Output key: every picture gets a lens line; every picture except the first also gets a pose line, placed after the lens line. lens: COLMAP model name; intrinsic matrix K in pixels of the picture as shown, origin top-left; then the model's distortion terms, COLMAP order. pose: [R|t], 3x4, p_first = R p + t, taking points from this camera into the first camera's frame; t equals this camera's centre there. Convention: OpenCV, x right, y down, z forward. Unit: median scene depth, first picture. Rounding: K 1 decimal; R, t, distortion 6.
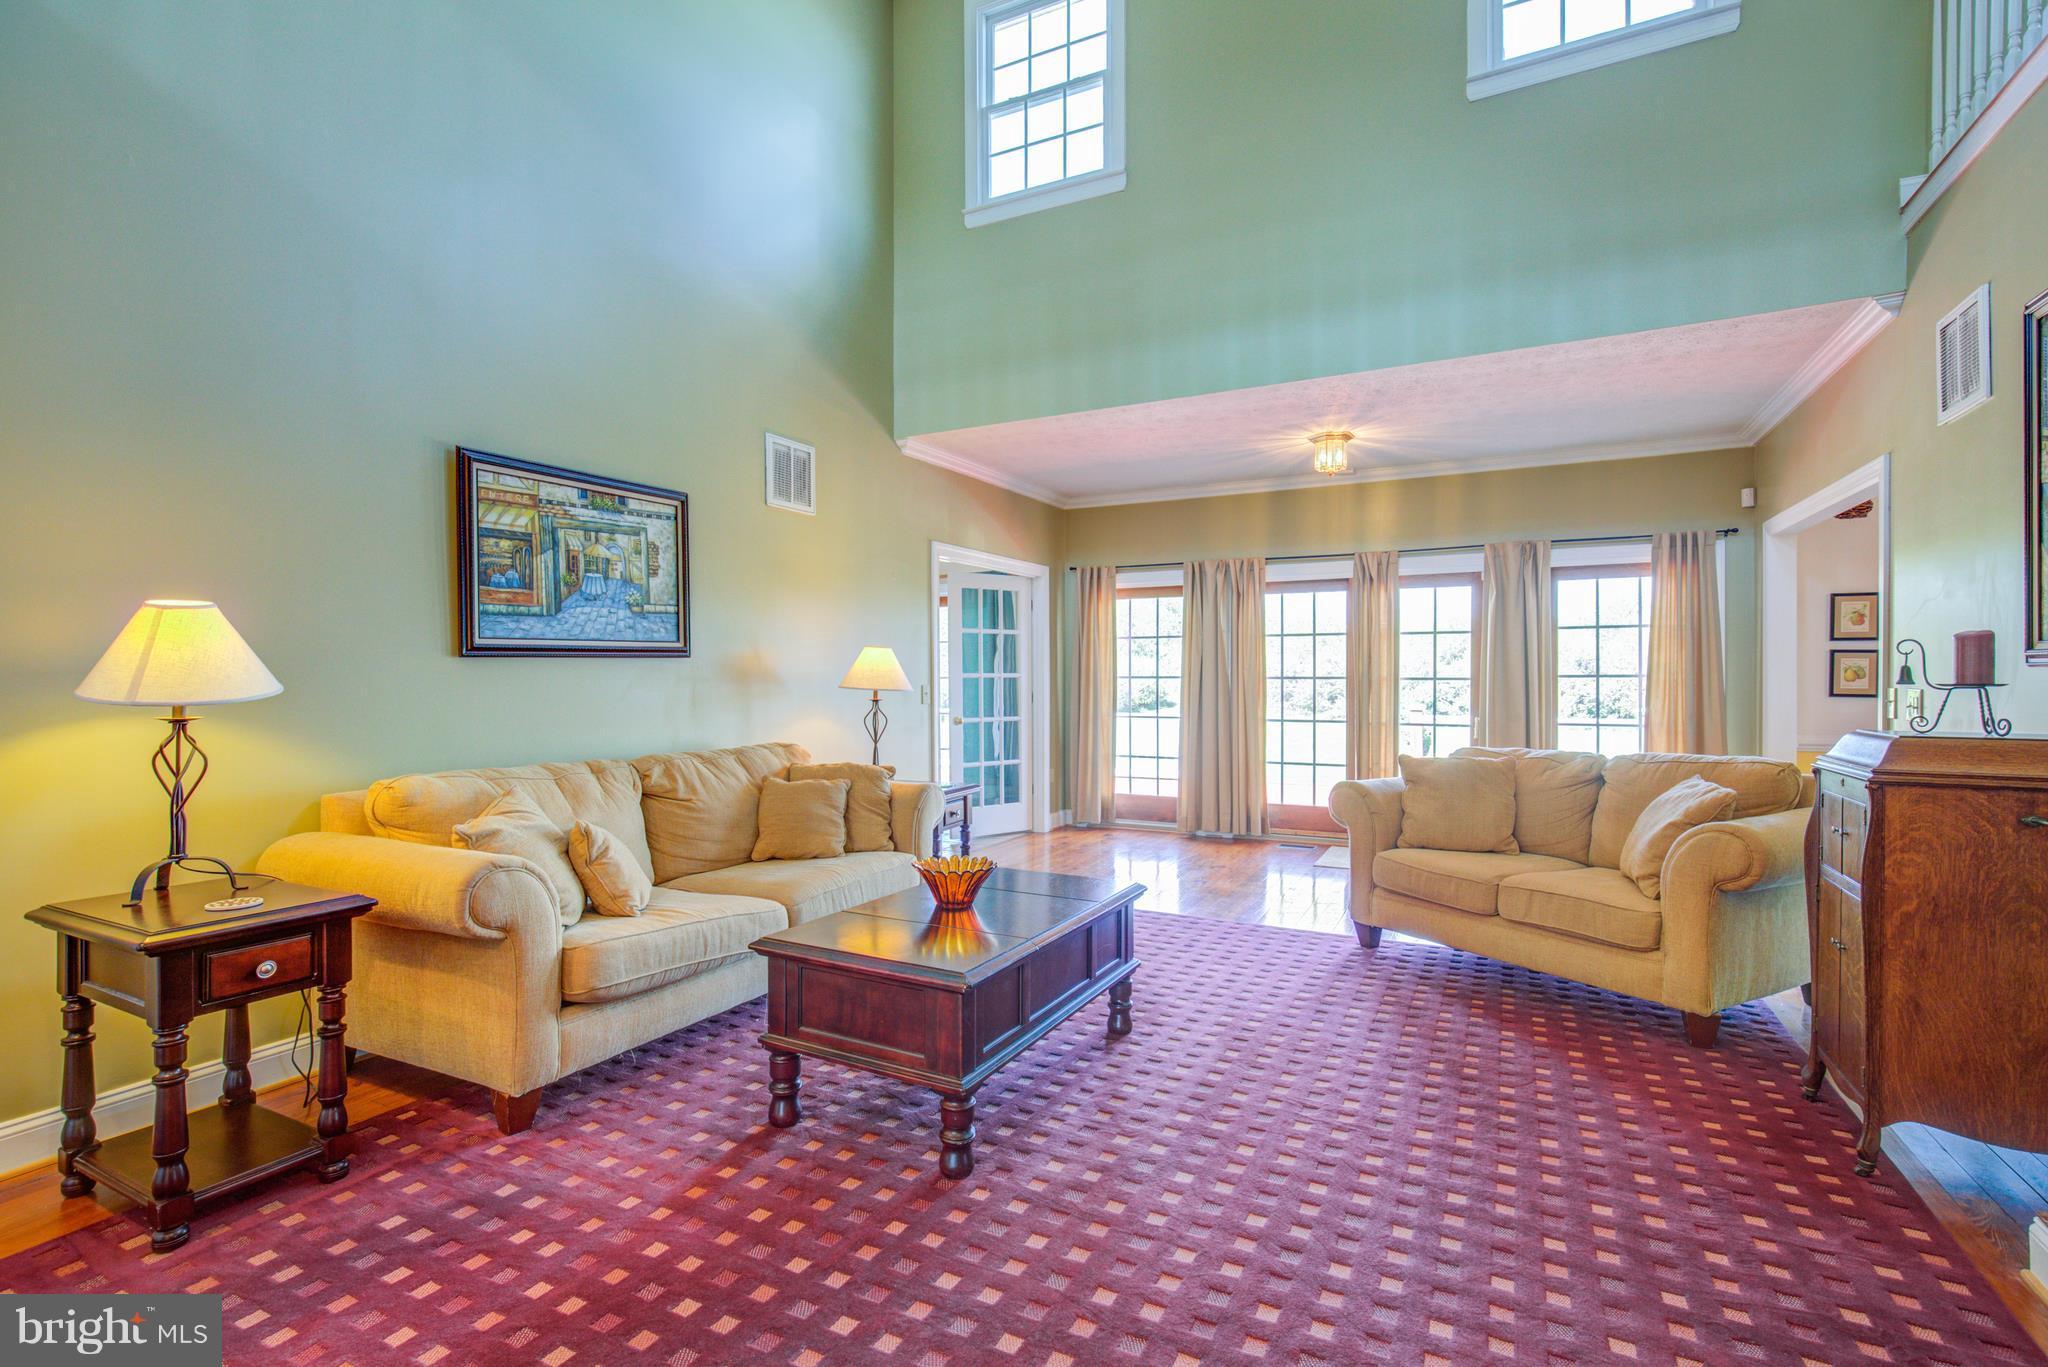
lens RADIAL K [[937.2, 0, 1024.0], [0, 937.2, 683.5], [0, 0, 1]] dist [0.004915, 0.000352]
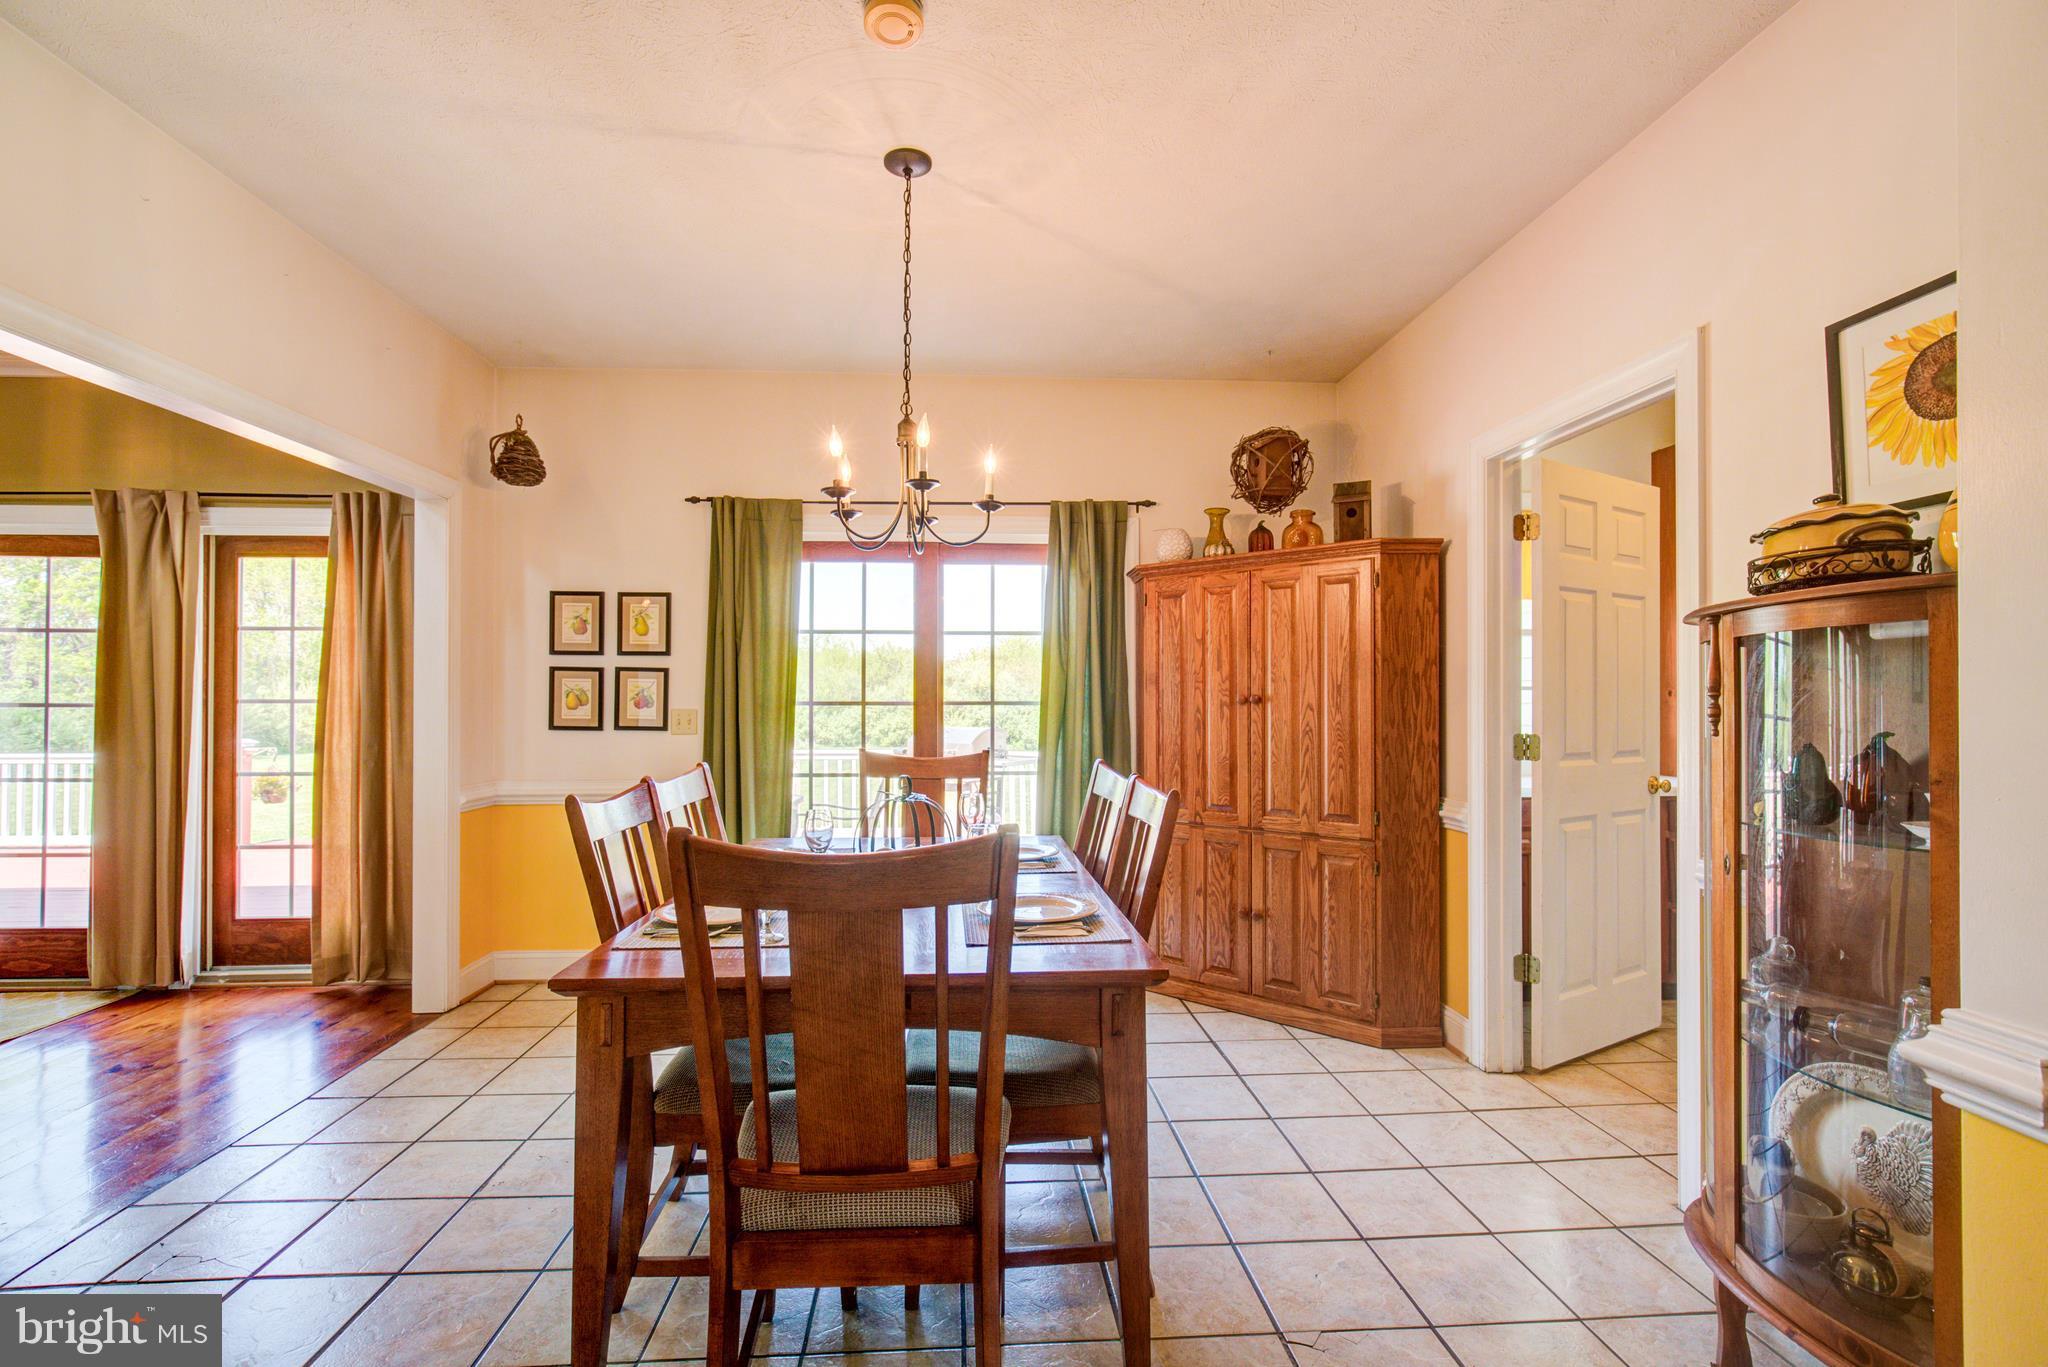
lens RADIAL K [[953.0, 0, 1015.3], [0, 953.0, 709.9], [0, 0, 1]] dist [-0.000952, -0.000092]
pose [[0.853357, 0.003205, 0.521317, 0.779598], [-0.000756, 0.999988, -0.004911, 0.001673], [-0.521327, 0.003796, 0.853349, 0.167431]]
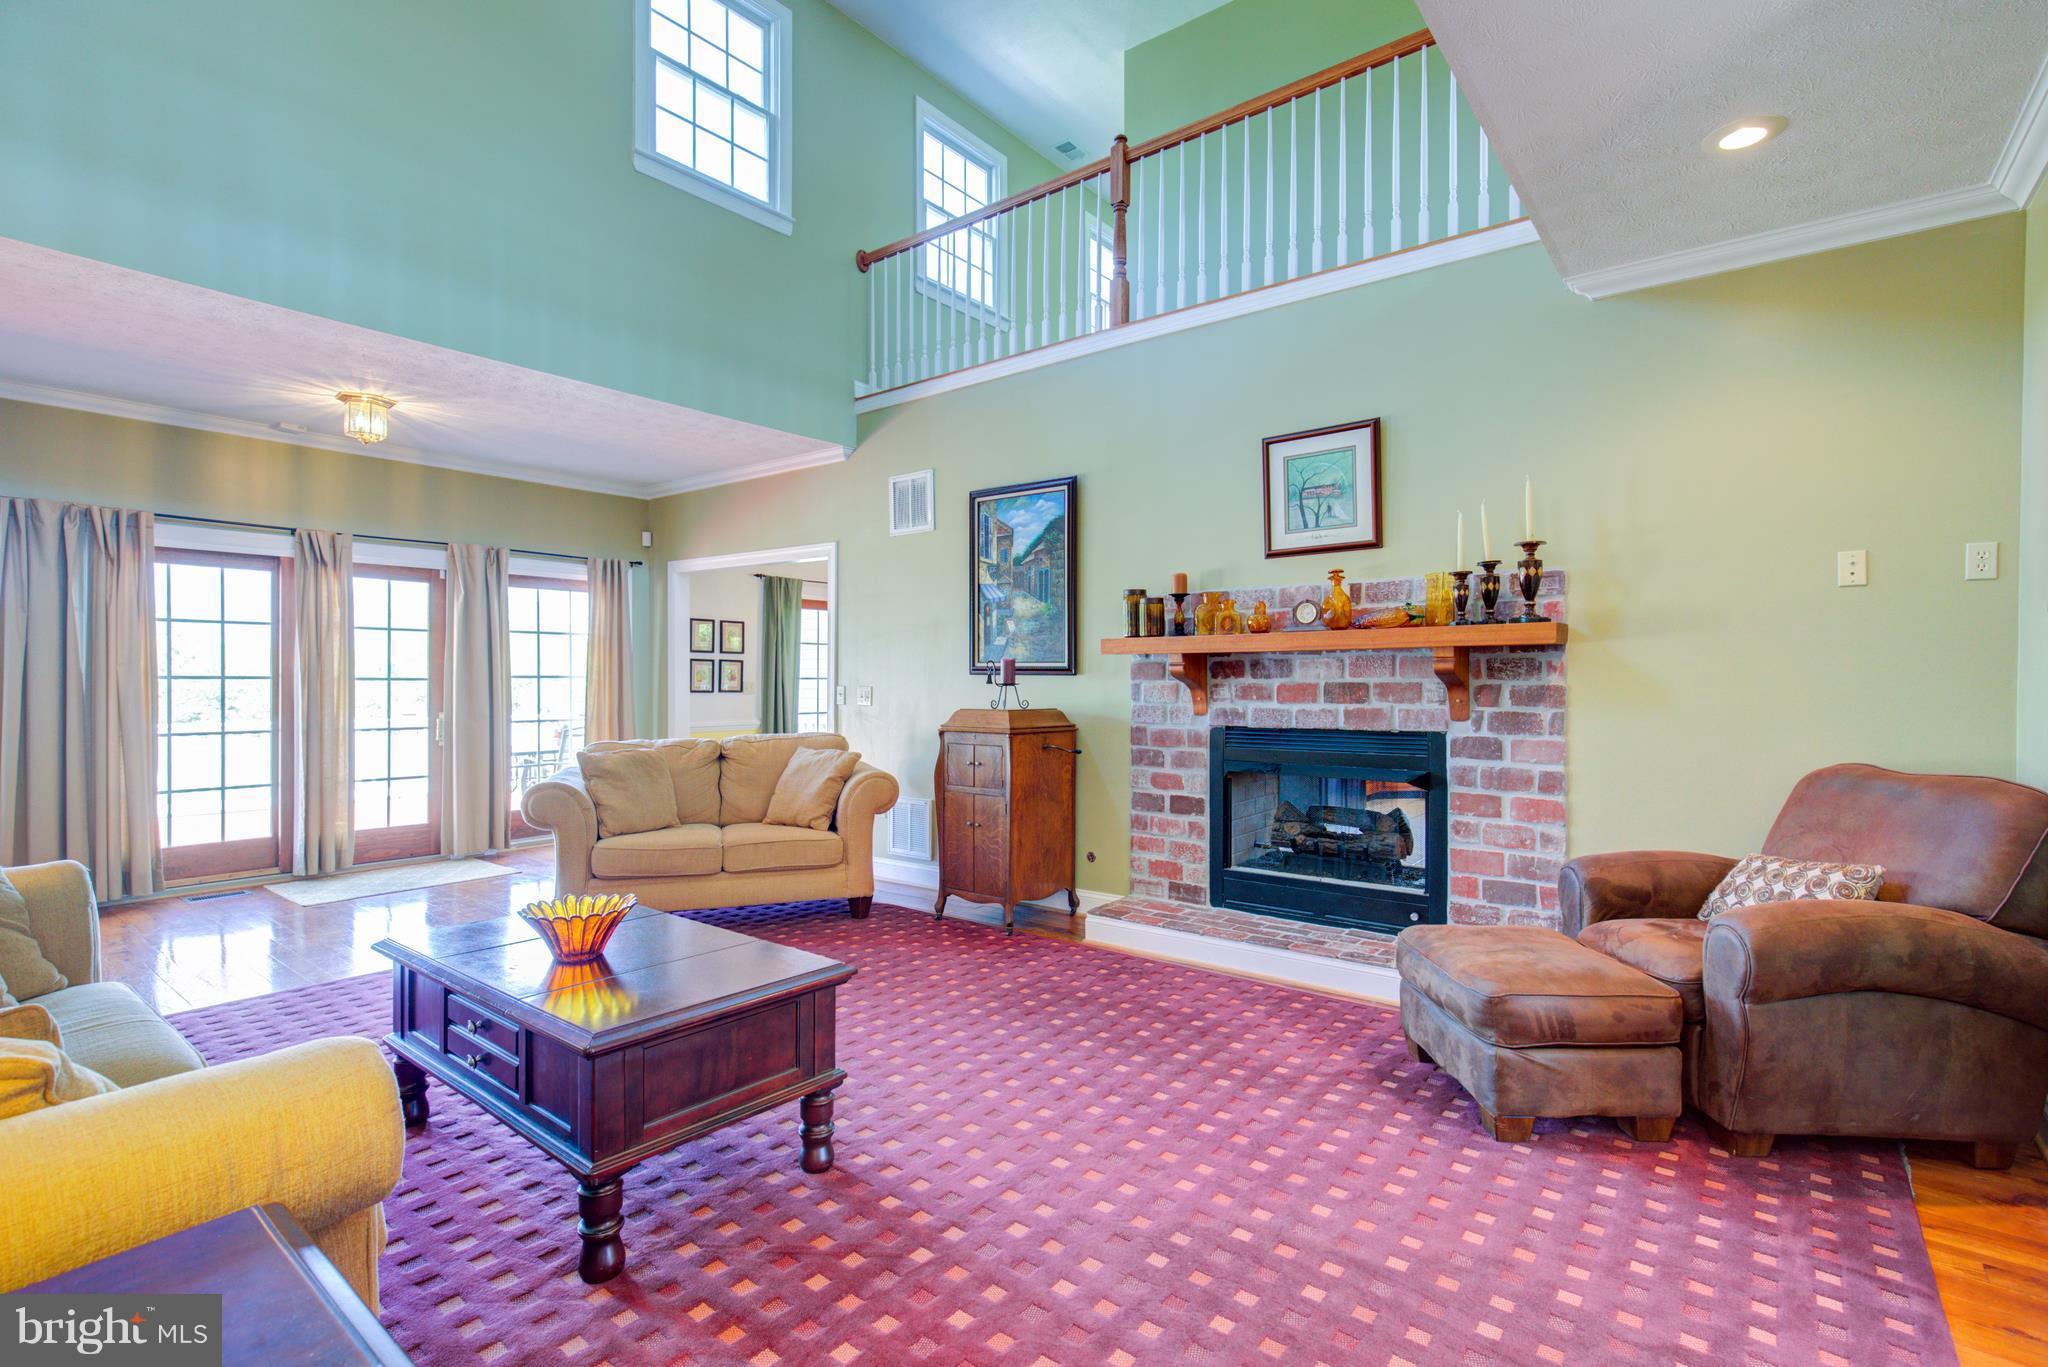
lens RADIAL K [[967.3, 0, 1024.0], [0, 967.3, 683.5], [0, 0, 1]] dist [0.019122, 0.000159]
pose [[0.202431, -0.003755, 0.979289, -0.440500], [0.001527, 0.999993, 0.003519, -0.003860], [-0.979295, 0.000783, 0.202435, 0.230751]]
